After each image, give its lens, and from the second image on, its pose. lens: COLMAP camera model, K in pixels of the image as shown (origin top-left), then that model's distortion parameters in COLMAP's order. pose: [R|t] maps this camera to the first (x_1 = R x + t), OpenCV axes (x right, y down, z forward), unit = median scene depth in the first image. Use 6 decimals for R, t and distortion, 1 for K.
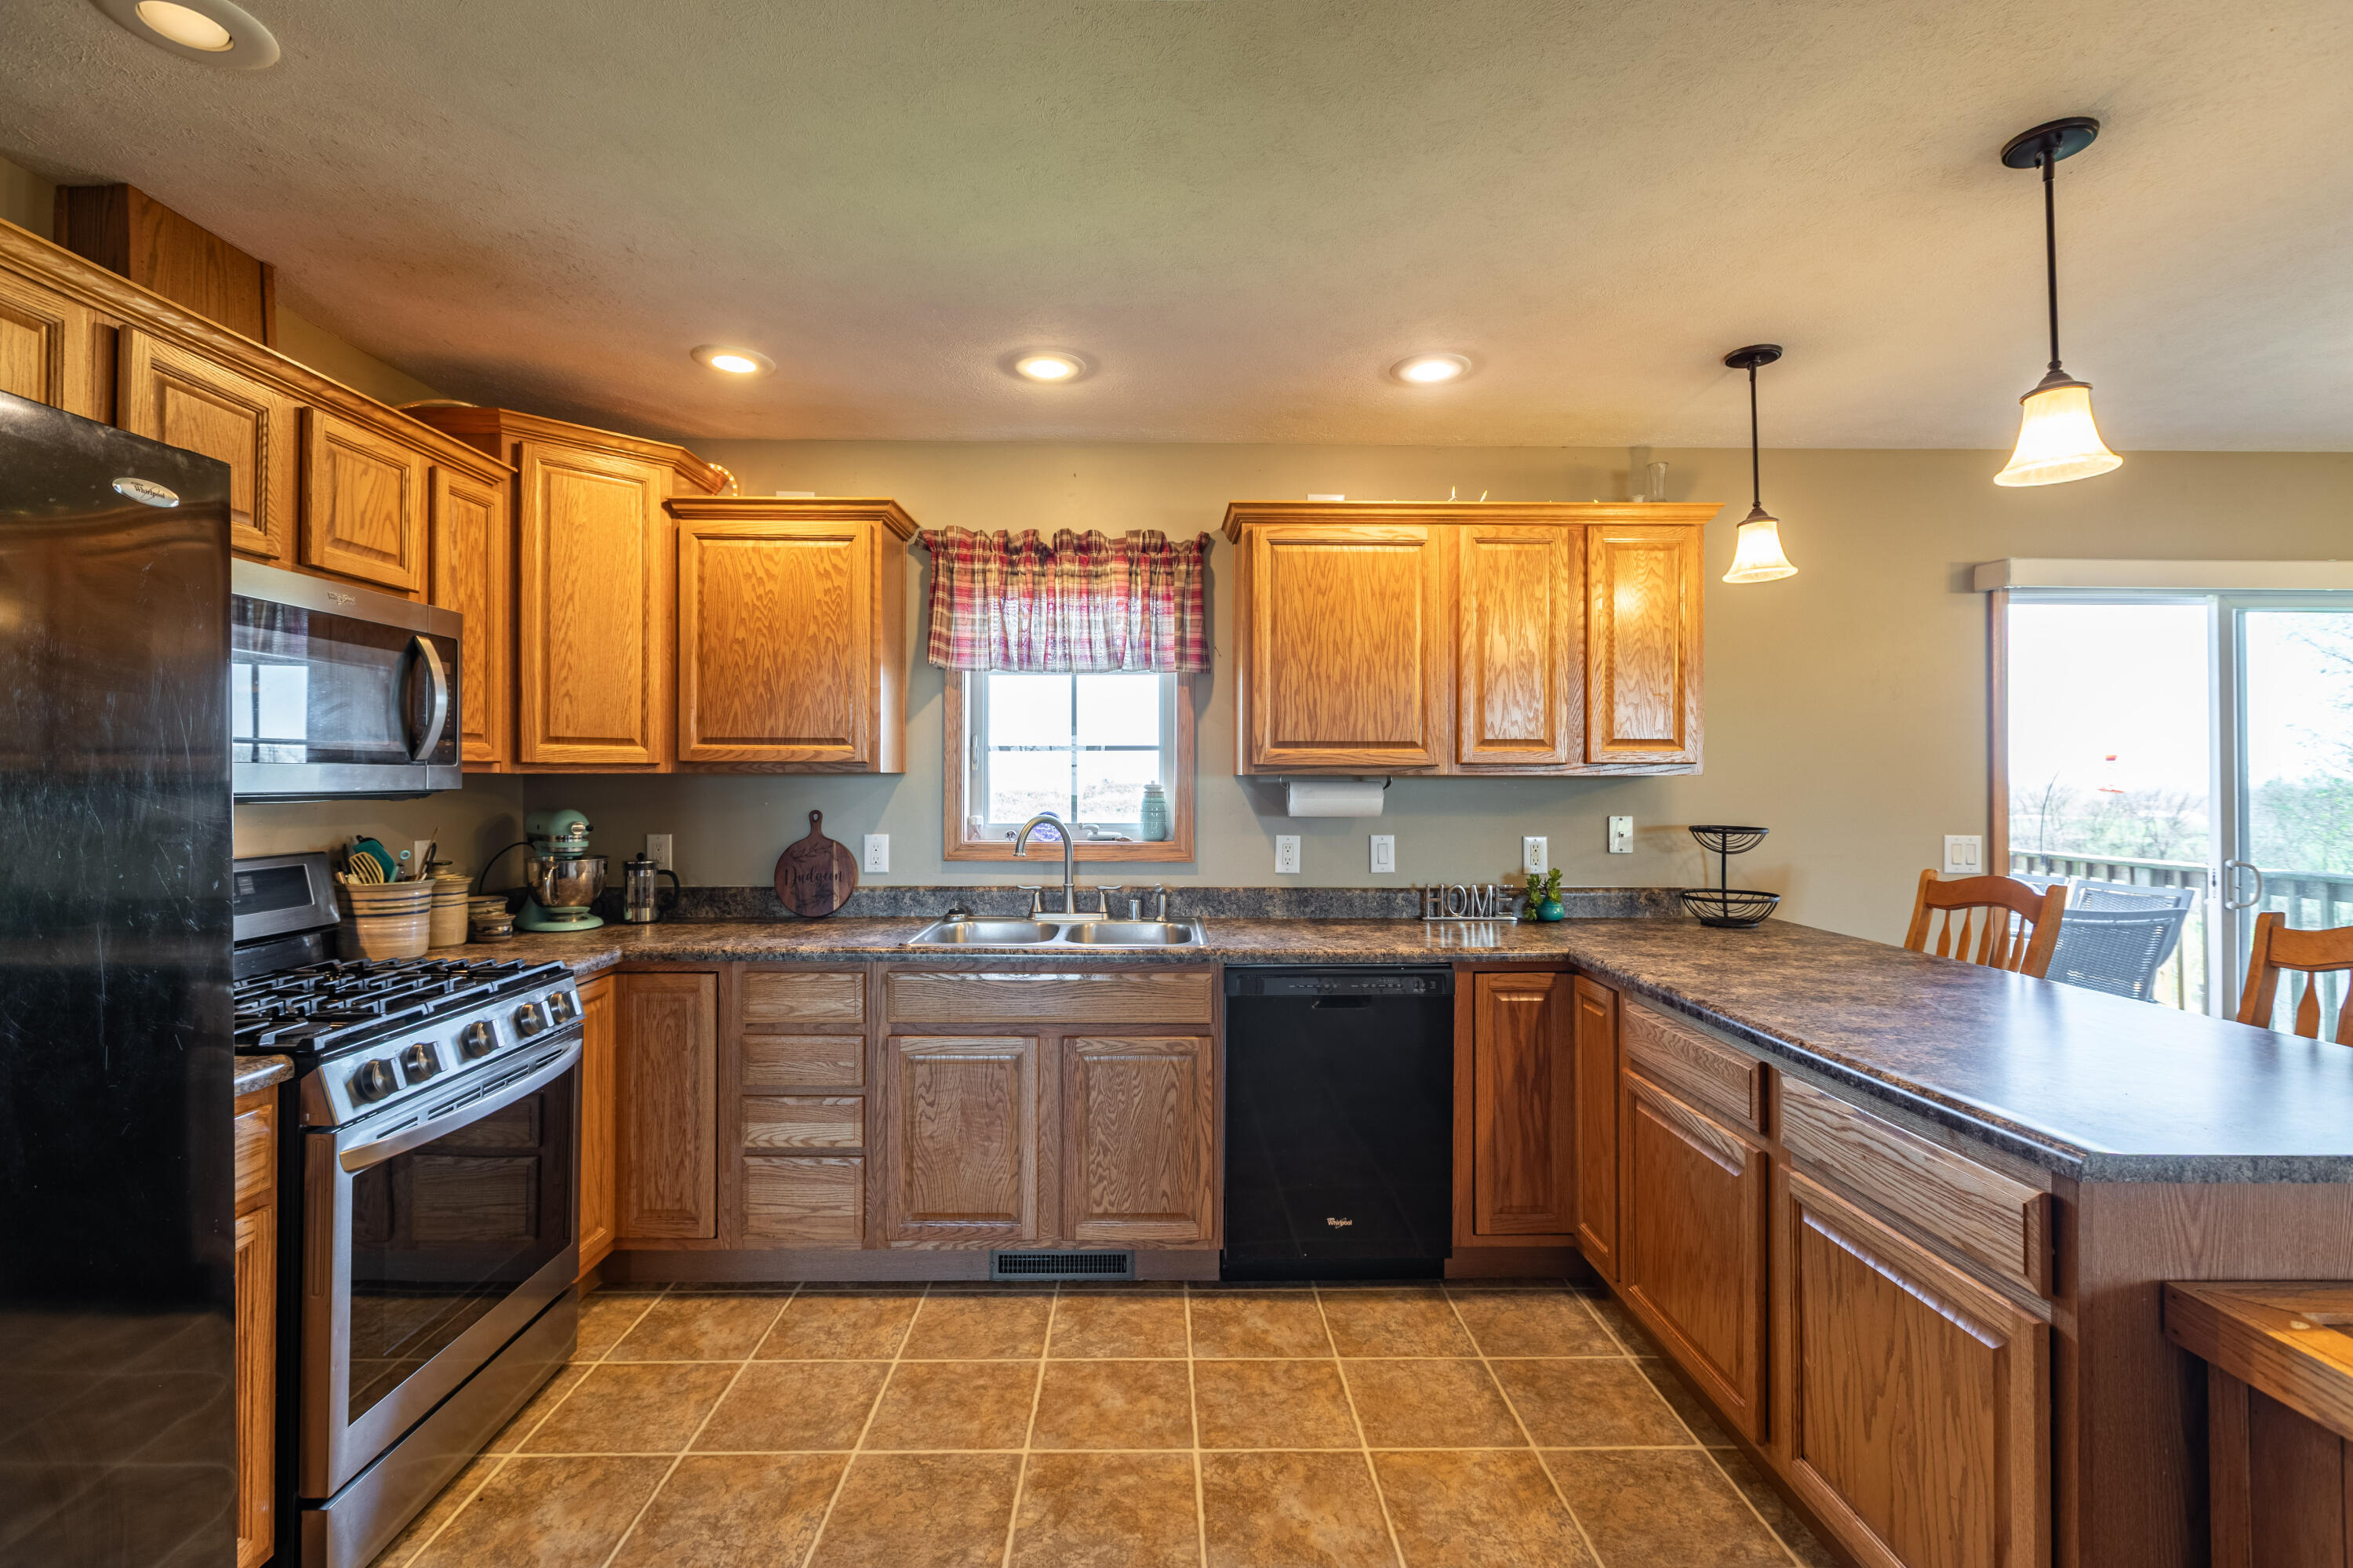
lens RADIAL K [[1047.1, 0, 1173.4], [0, 1047.1, 776.3], [0, 0, 1]] dist [-0.000678, -0.000197]
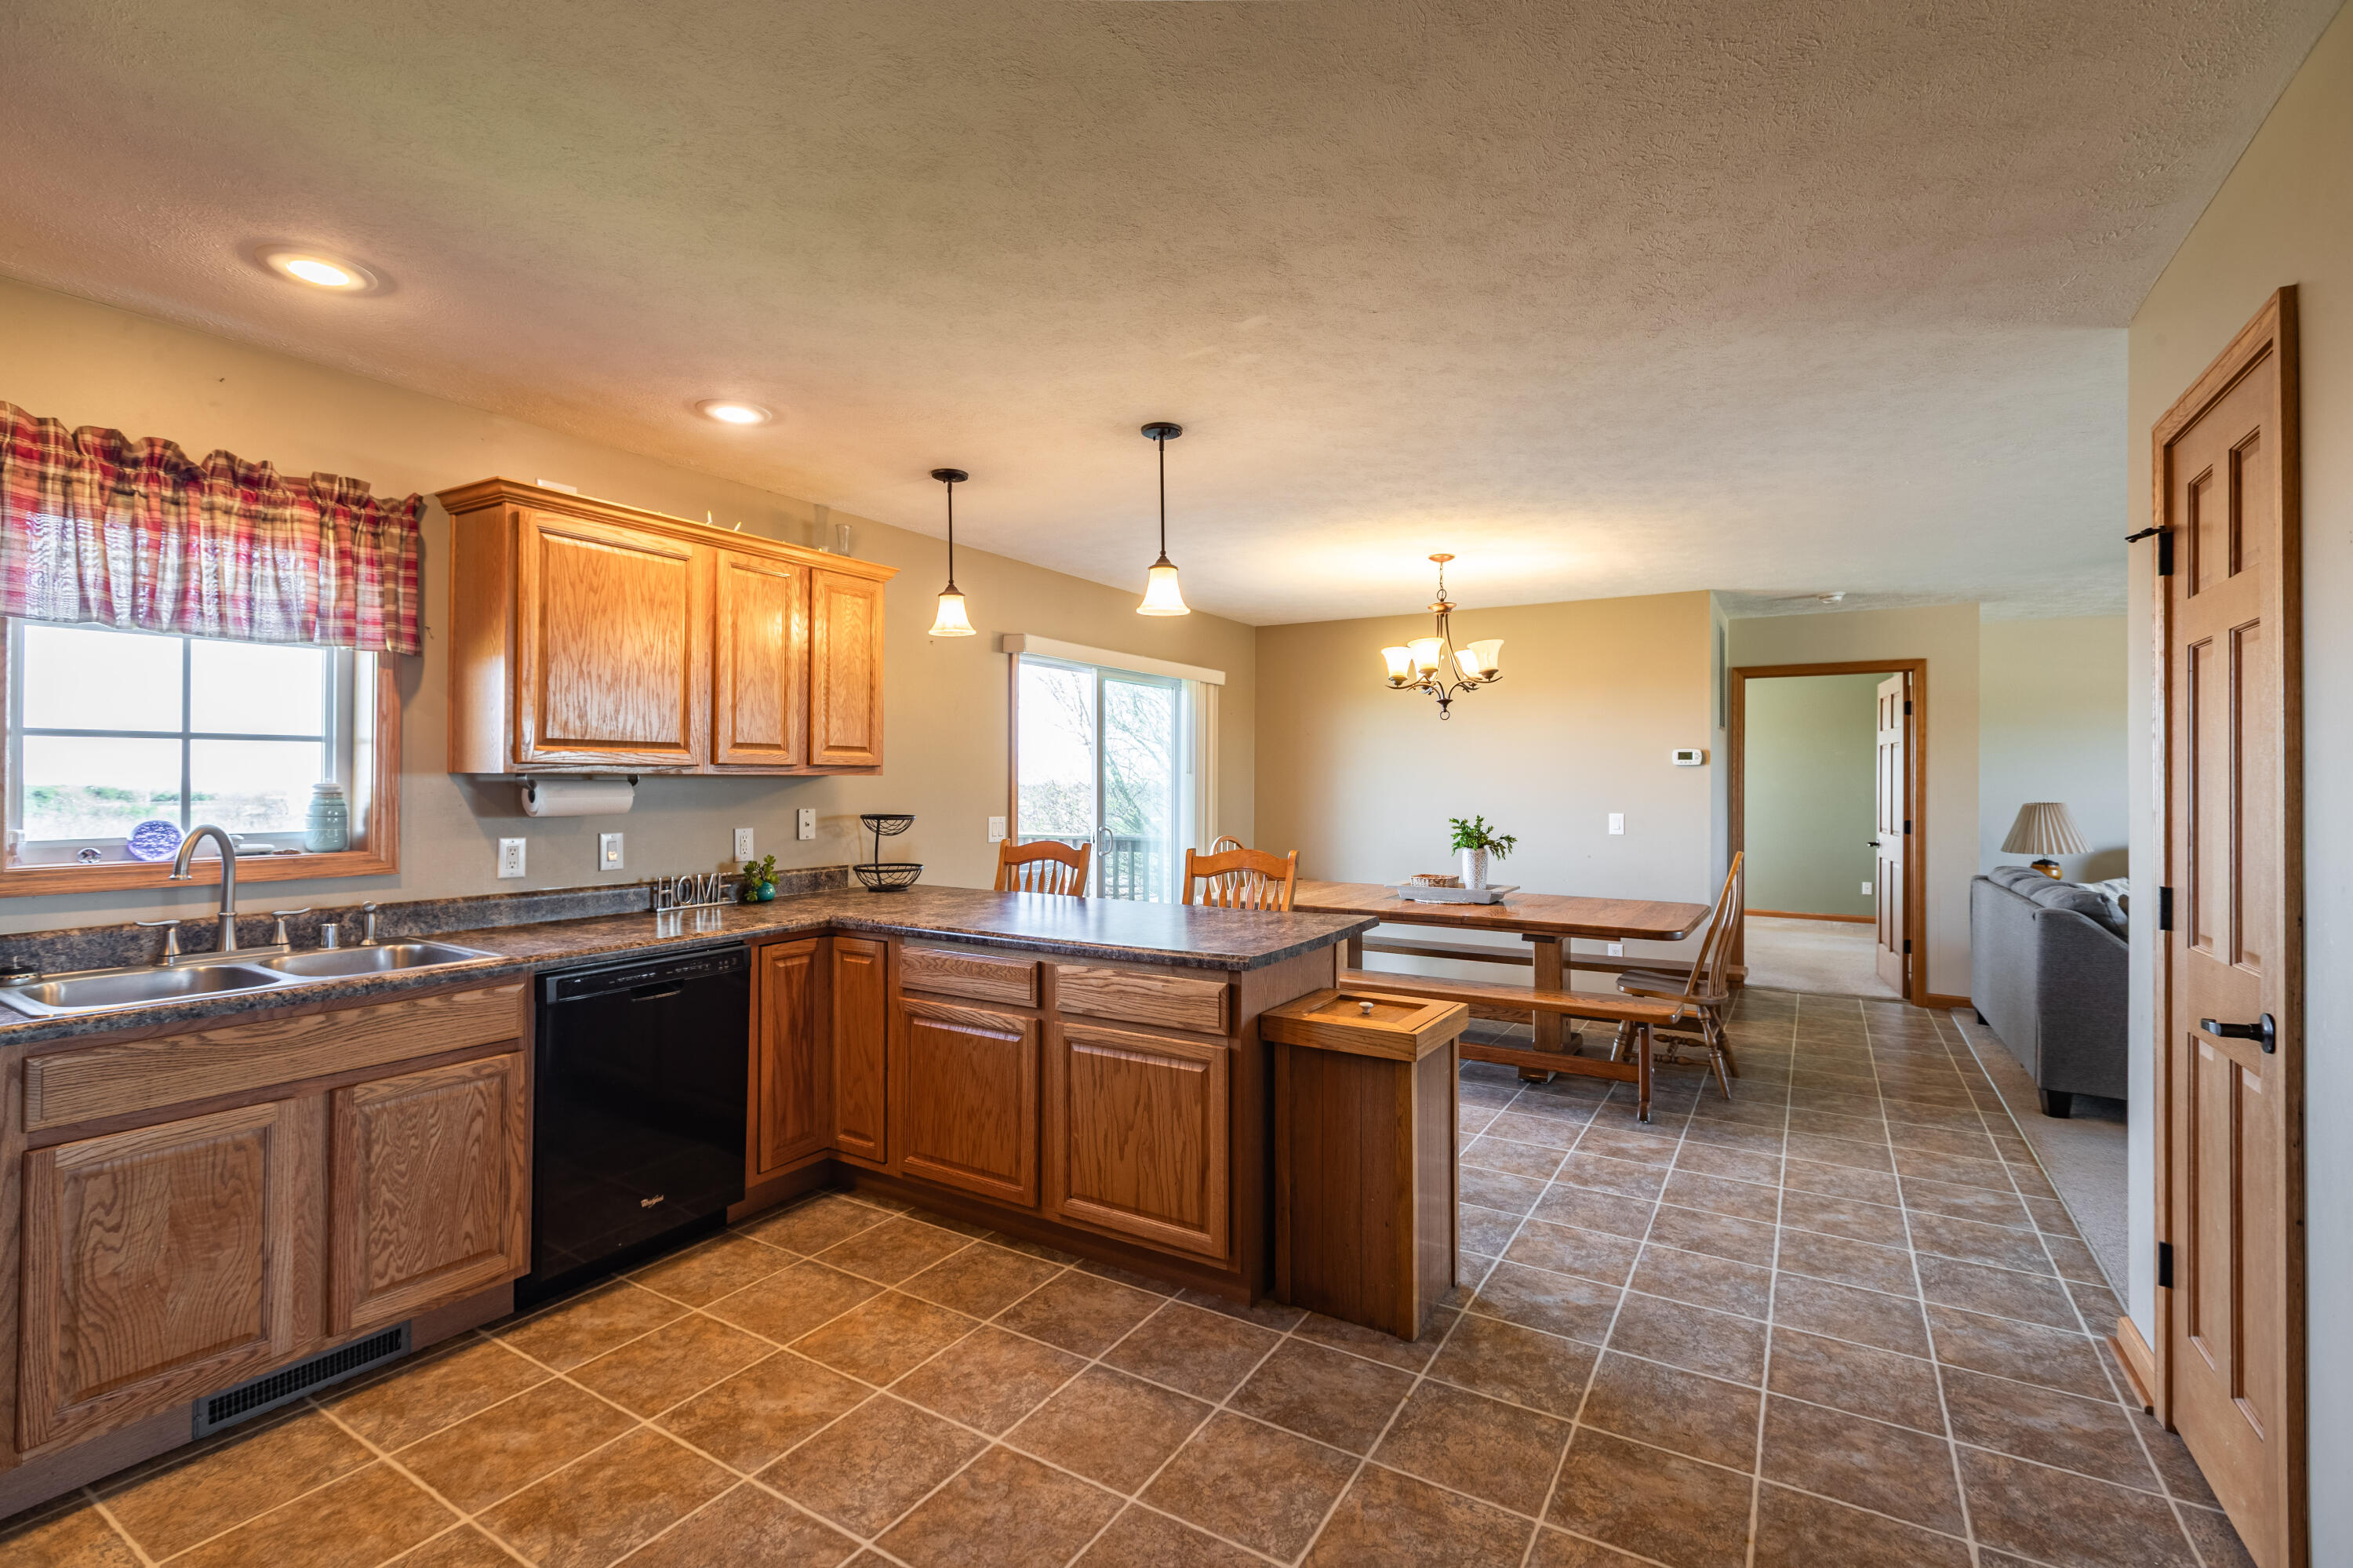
lens RADIAL K [[1047.1, 0, 1173.4], [0, 1047.1, 776.3], [0, 0, 1]] dist [-0.000678, -0.000197]
pose [[0.533366, 0.002933, 0.845880, -0.444119], [-0.006101, 0.999981, 0.000379, -0.002776], [-0.845863, -0.005363, 0.533374, 0.001617]]
